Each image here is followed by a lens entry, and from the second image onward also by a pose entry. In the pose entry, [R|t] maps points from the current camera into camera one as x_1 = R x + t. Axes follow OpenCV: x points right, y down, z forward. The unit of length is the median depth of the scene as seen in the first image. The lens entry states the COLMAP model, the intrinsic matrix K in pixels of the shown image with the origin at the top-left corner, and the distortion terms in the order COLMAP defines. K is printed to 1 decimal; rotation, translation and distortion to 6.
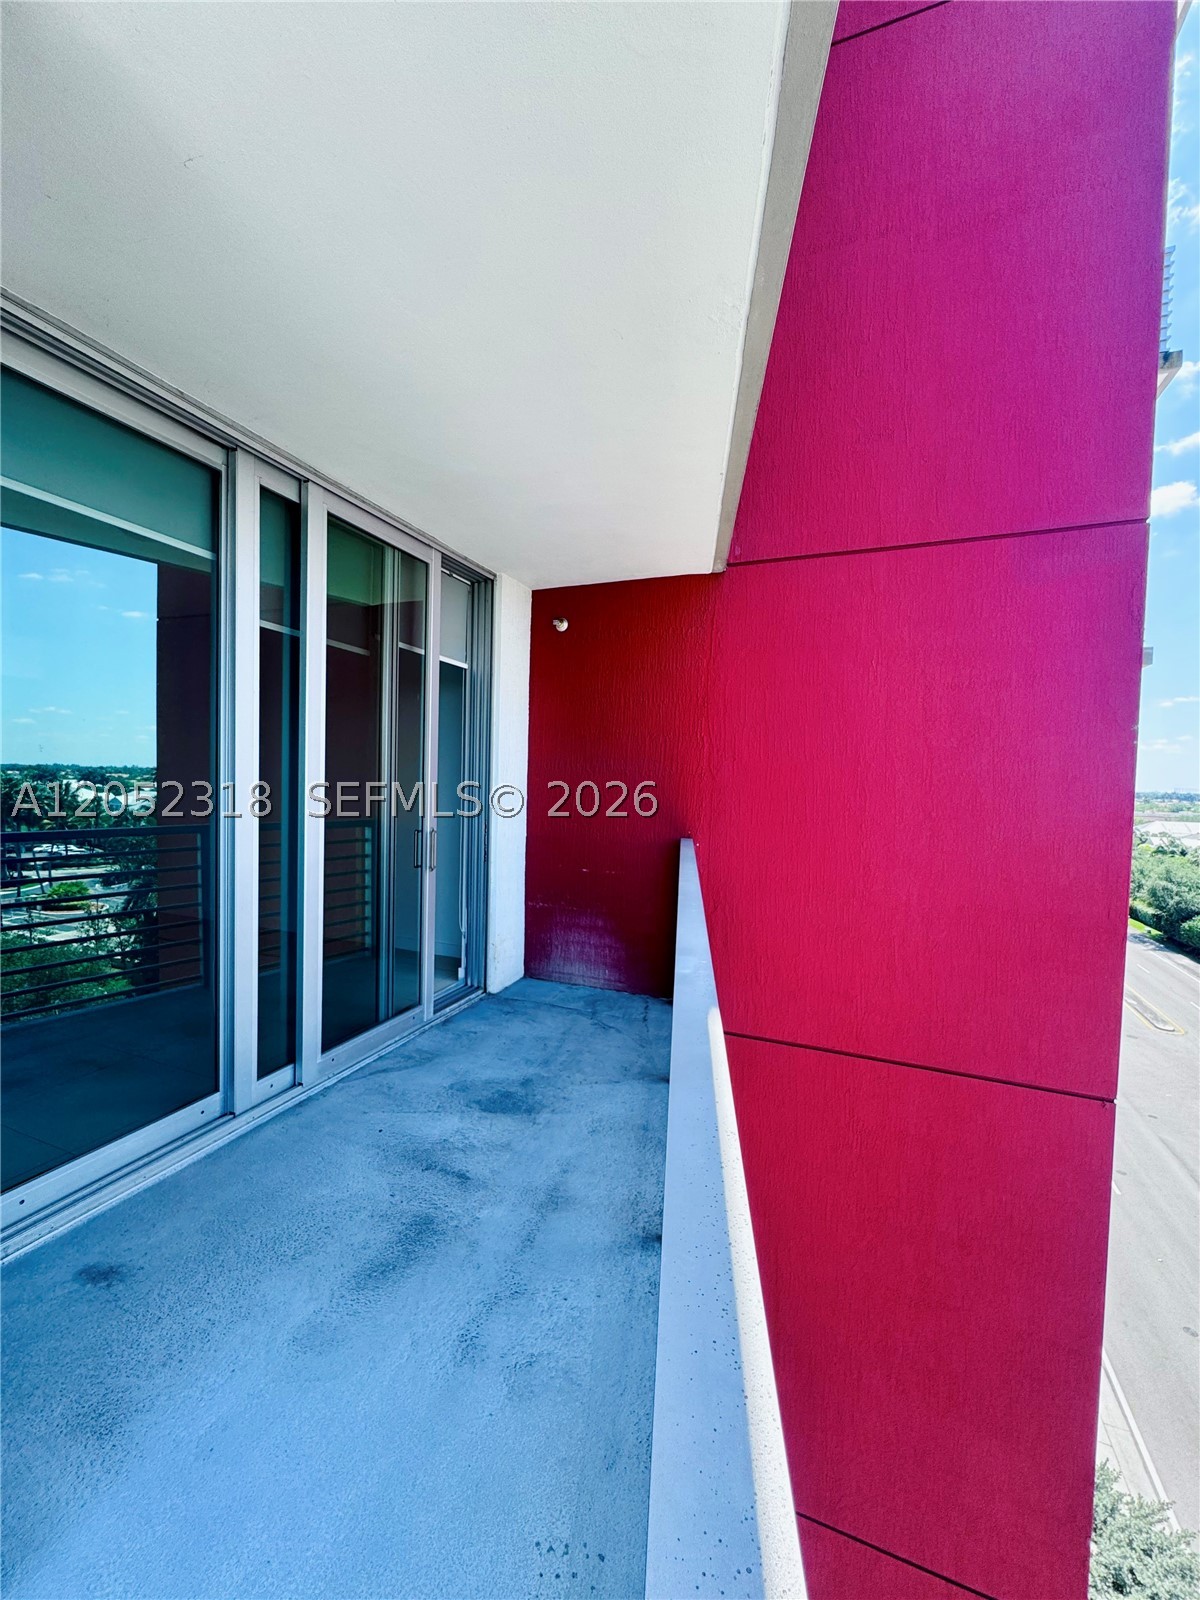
lens RADIAL K [[637.2, 0, 600.0], [0, 637.2, 800.0], [0, 0, 1]] dist [0.000296, 0.000009]
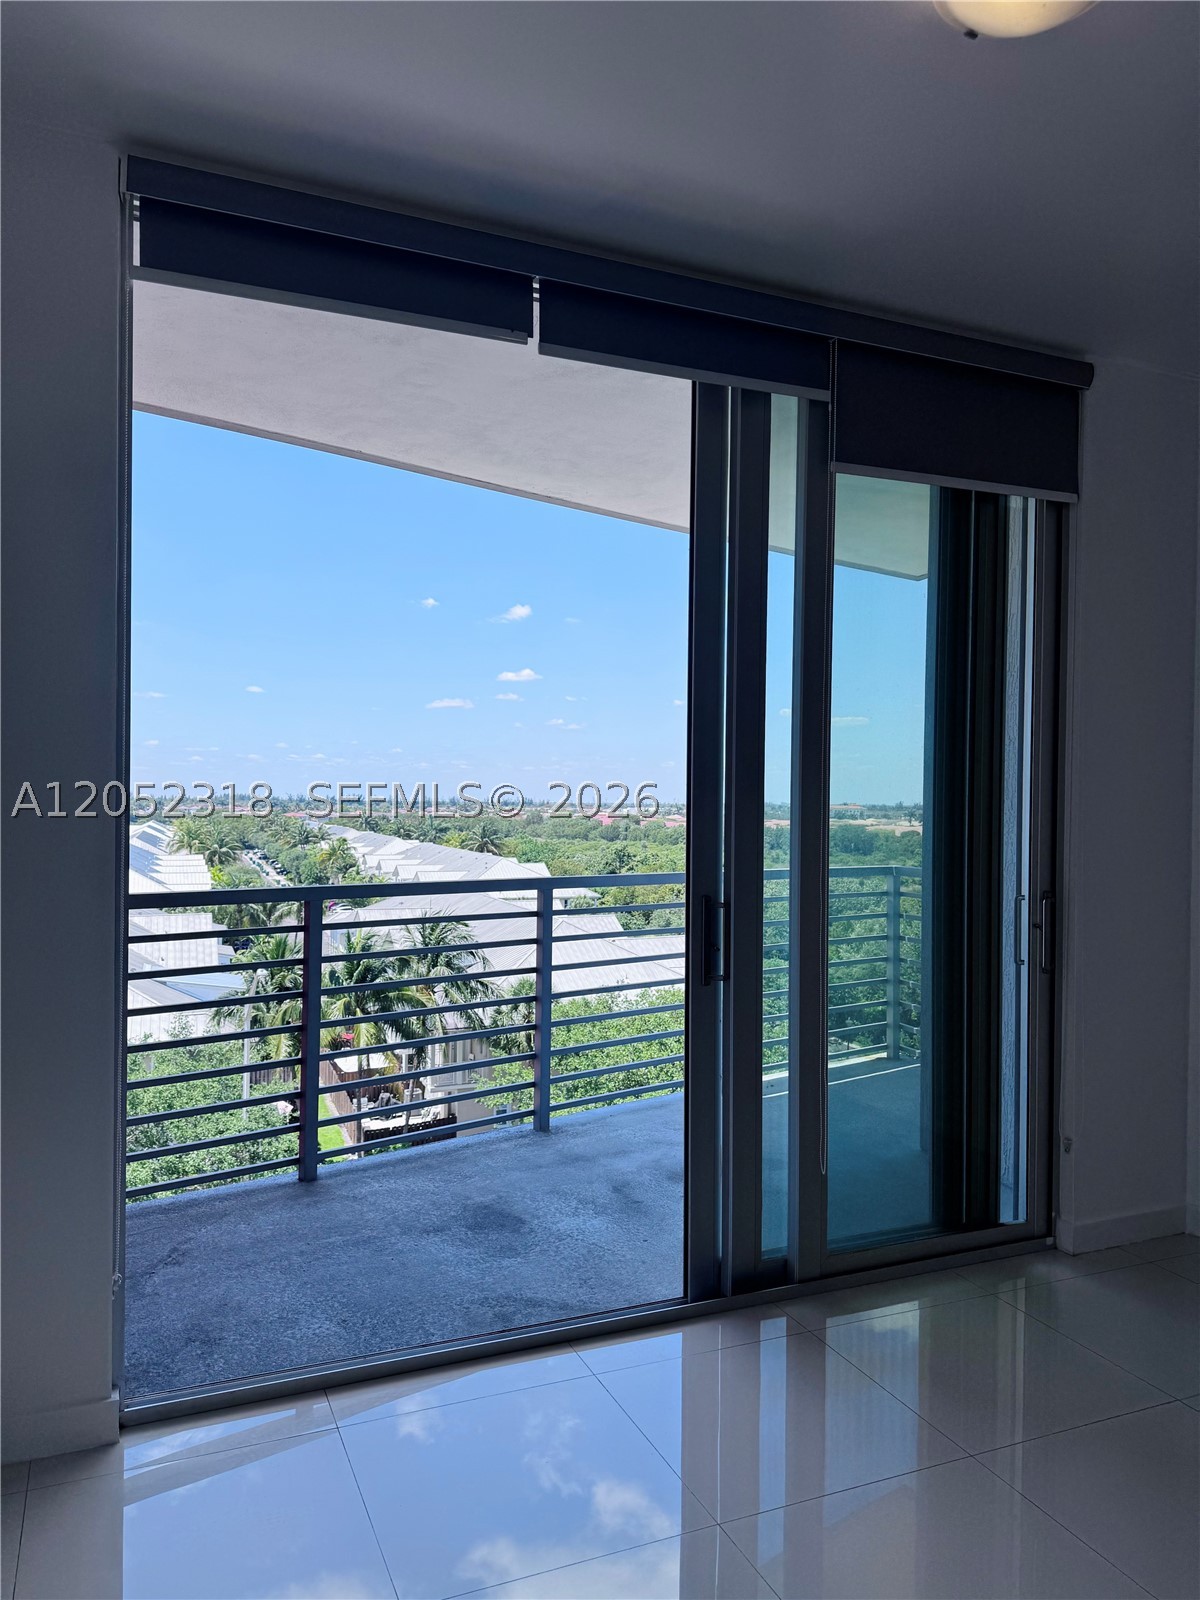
lens RADIAL K [[1110.2, 0, 600.0], [0, 1110.2, 800.0], [0, 0, 1]] dist [0.005820, -0.000314]
pose [[-0.704760, -0.033764, 0.708642, -1.103460], [-0.001873, 0.998952, 0.045733, -0.082491], [-0.709443, 0.030903, -0.704085, 1.736095]]
